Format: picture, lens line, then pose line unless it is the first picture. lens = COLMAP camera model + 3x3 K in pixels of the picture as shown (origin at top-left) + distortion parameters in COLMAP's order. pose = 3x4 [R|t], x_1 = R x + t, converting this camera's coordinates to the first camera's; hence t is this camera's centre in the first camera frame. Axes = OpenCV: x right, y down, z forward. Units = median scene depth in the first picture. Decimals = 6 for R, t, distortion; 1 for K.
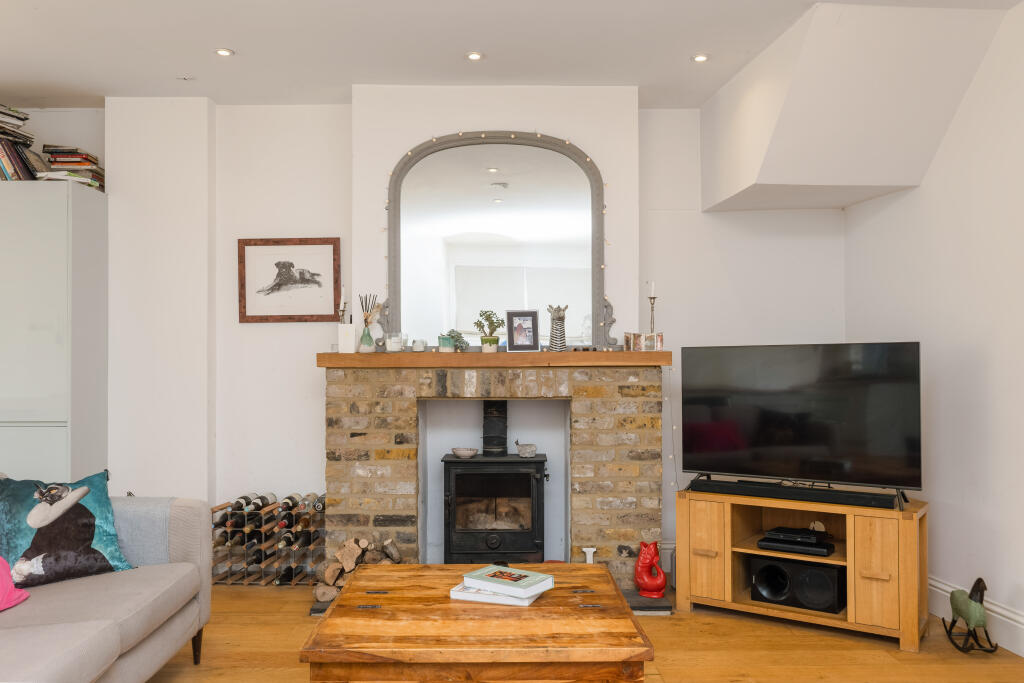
lens RADIAL K [[807.1, 0, 508.6], [0, 807.1, 360.5], [0, 0, 1]] dist [-0.004250, 0.000311]
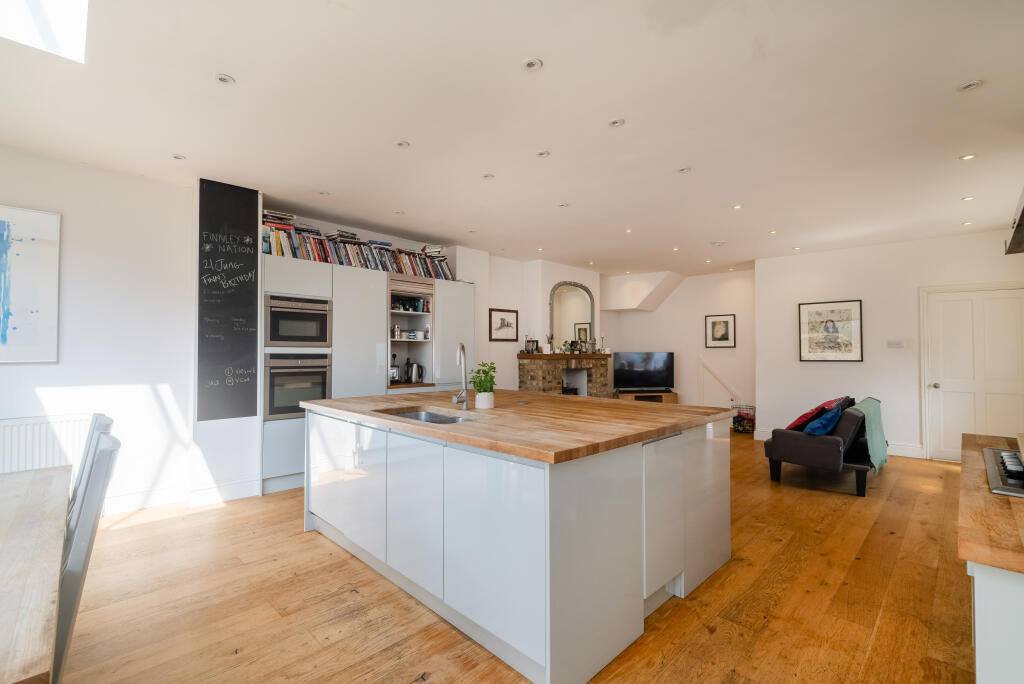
lens RADIAL K [[451.3, 0, 512.0], [0, 451.3, 342.0], [0, 0, 1]] dist [-0.000629, -0.000577]
pose [[0.713425, 0.020068, 0.700444, -1.419271], [-0.006120, 0.999730, -0.022410, -0.014931], [-0.700704, 0.011701, 0.713356, -0.064977]]
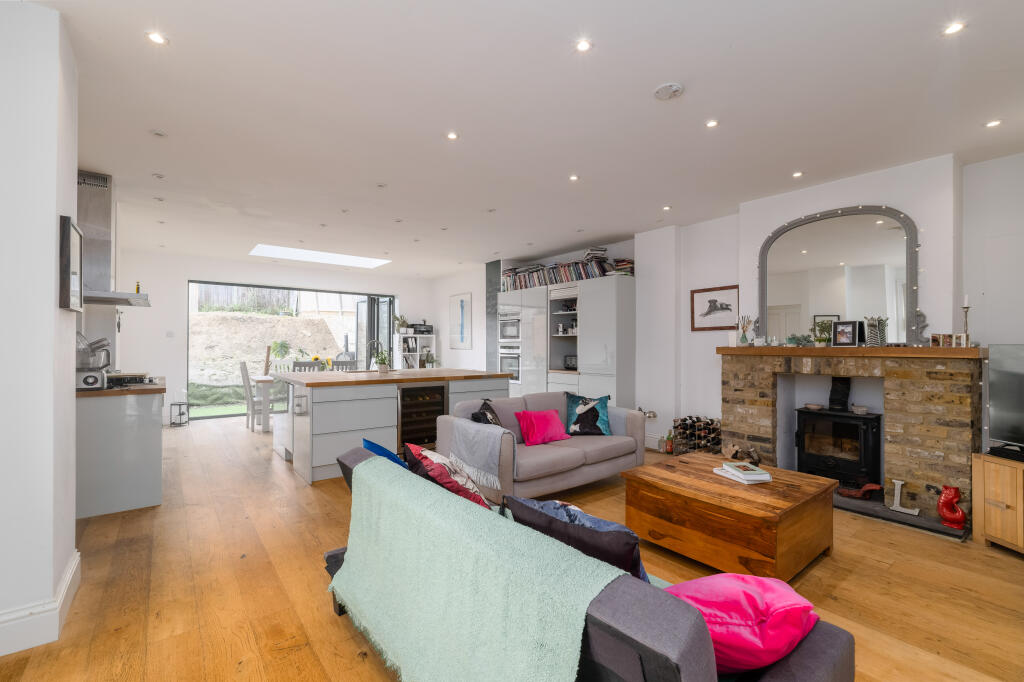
lens RADIAL K [[441.6, 0, 512.0], [0, 441.6, 341.0], [0, 0, 1]] dist [0.003096, 0.000051]
pose [[0.610781, -0.003724, -0.791791, 0.307623], [0.001264, 0.999992, -0.003728, -0.020223], [0.791799, 0.001276, 0.610781, -0.051044]]
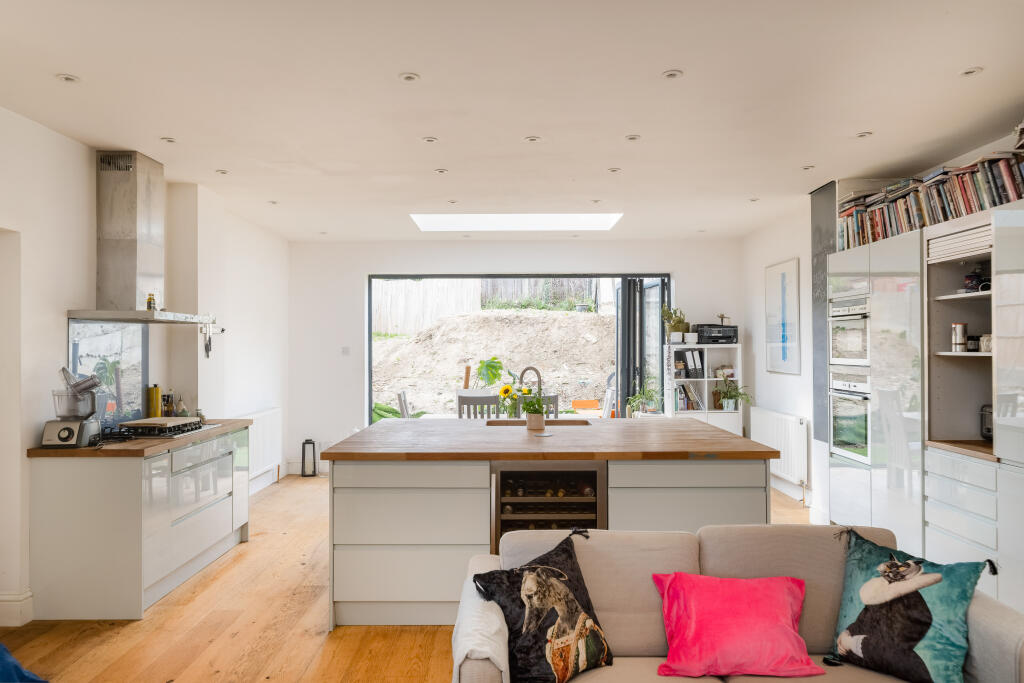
lens RADIAL K [[710.7, 0, 512.0], [0, 710.7, 341.5], [0, 0, 1]] dist [-0.004533, -0.000694]
pose [[-0.004079, -0.006744, -0.999969, 0.155388], [0.011480, 0.999911, -0.006791, -0.061764], [0.999926, -0.011507, -0.004002, 0.419074]]
